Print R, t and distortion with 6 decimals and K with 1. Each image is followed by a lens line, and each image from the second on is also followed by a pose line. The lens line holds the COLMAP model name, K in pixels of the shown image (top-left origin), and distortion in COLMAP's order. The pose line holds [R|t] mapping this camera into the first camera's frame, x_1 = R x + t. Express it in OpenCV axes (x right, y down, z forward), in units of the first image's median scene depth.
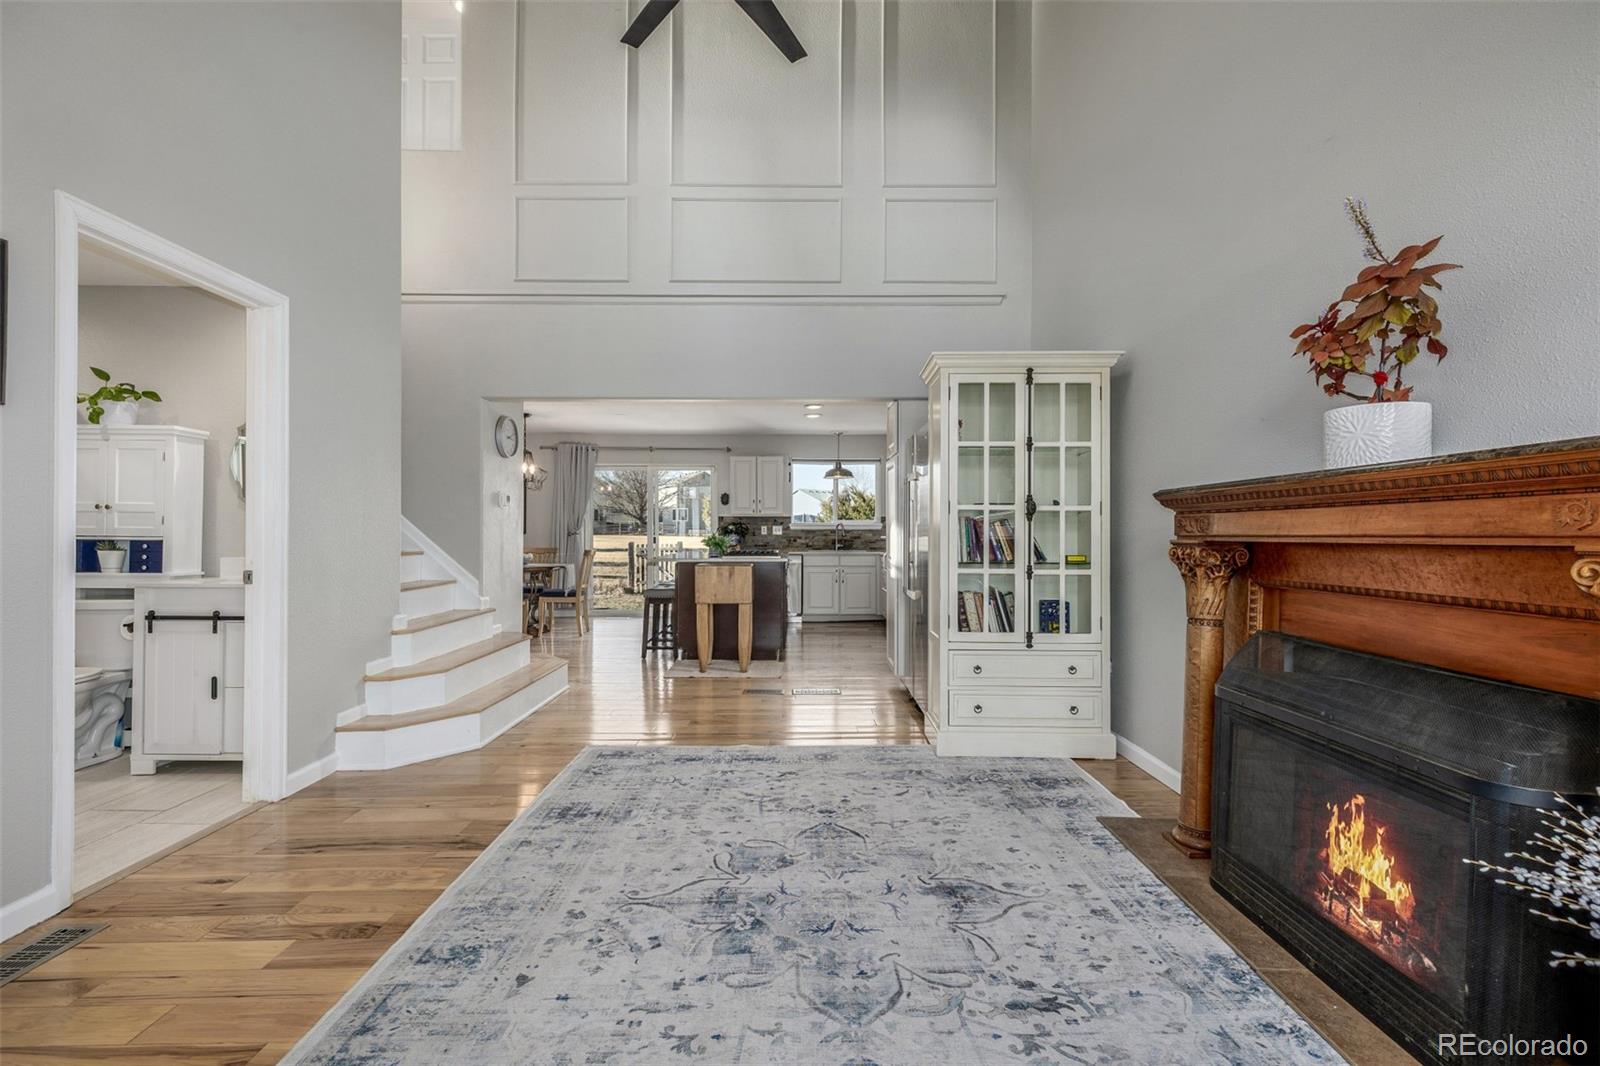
lens RADIAL K [[677.1, 0, 802.8], [0, 677.1, 528.1], [0, 0, 1]] dist [0.001639, 0.000393]
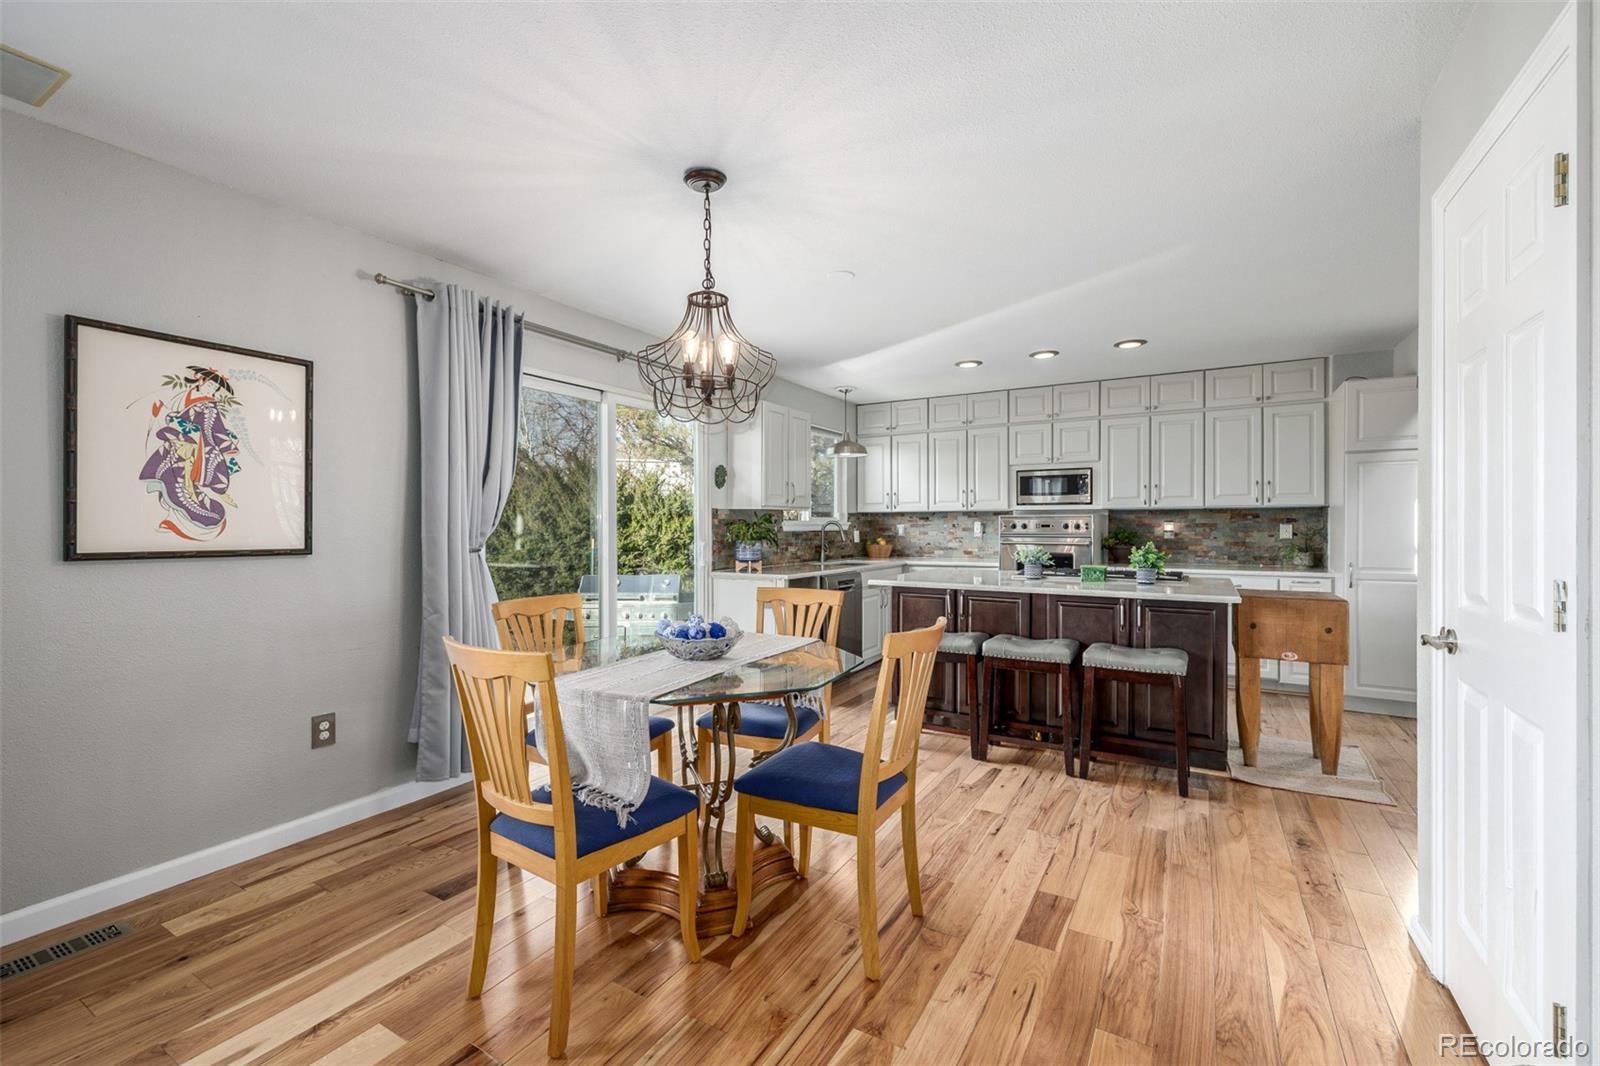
lens RADIAL K [[677.1, 0, 802.8], [0, 677.1, 528.1], [0, 0, 1]] dist [0.001639, 0.000393]
pose [[0.509399, -0.000527, 0.860530, -1.730403], [-0.004624, 0.999984, 0.003350, -0.008141], [-0.860518, -0.005685, 0.509389, 2.128375]]
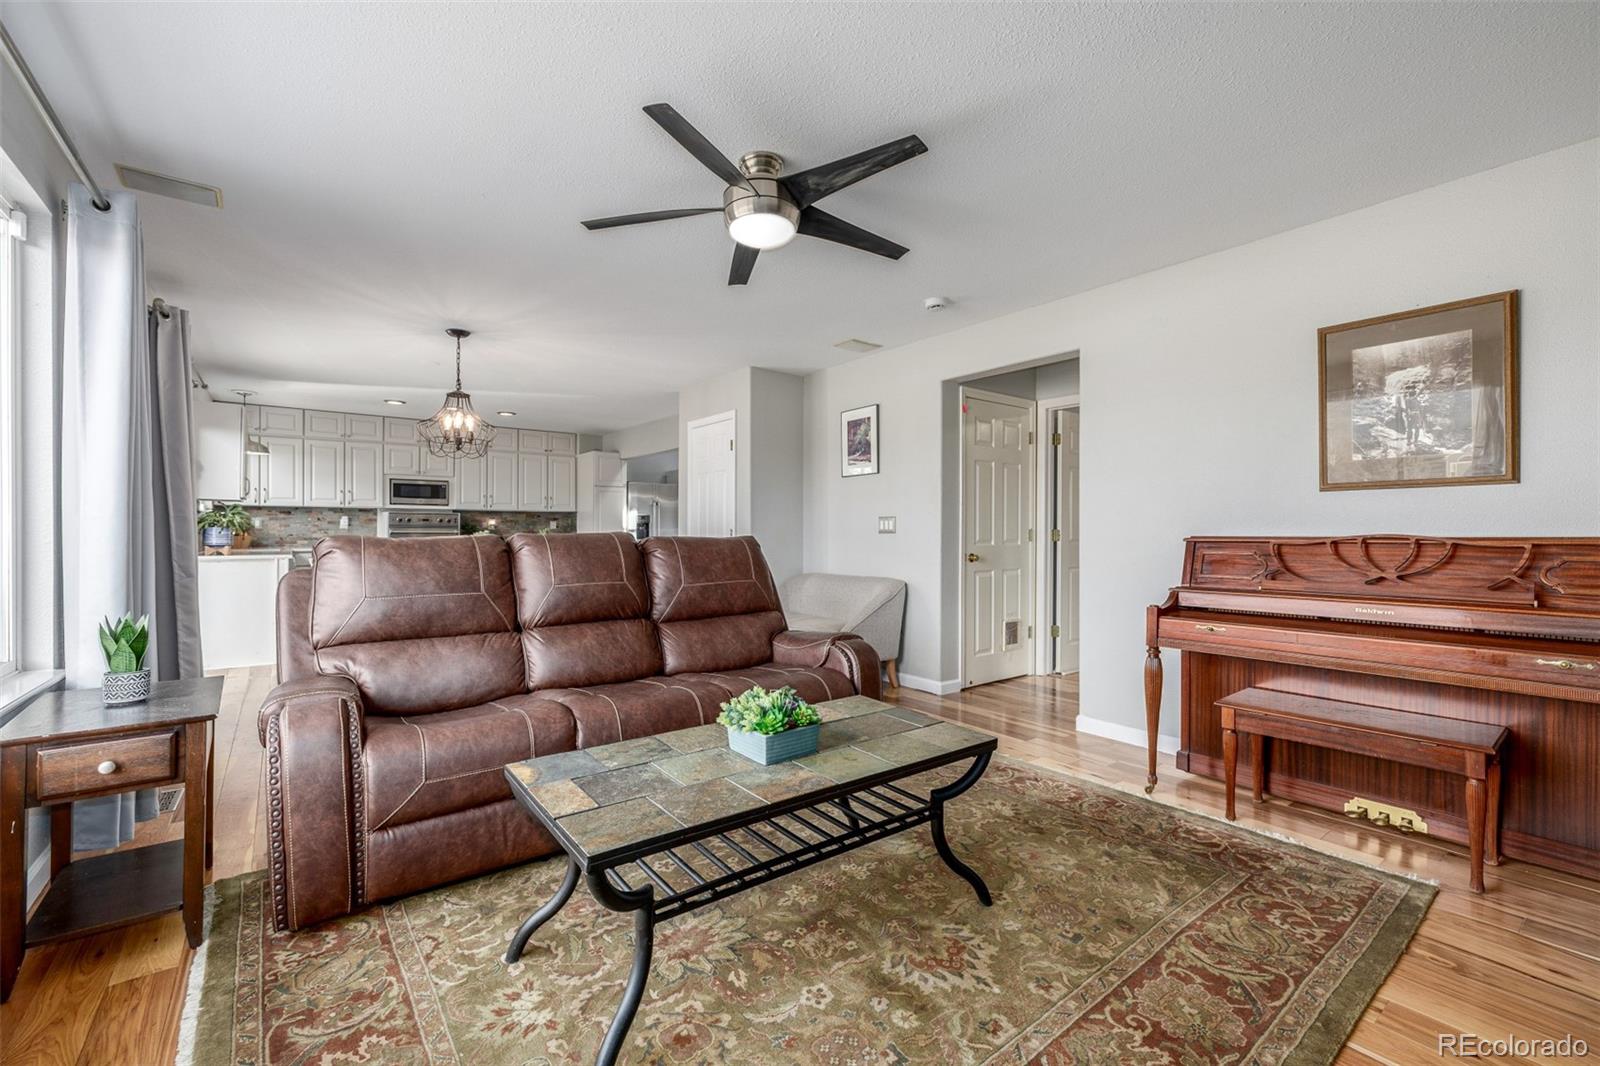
lens RADIAL K [[662.3, 0, 800.0], [0, 662.3, 533.0], [0, 0, 1]] dist [0.008253, 0.000073]
pose [[-0.604824, -0.002311, 0.796356, -2.825794], [-0.006054, 0.999980, -0.001697, 0.038783], [-0.796336, -0.005848, -0.604826, 2.963874]]
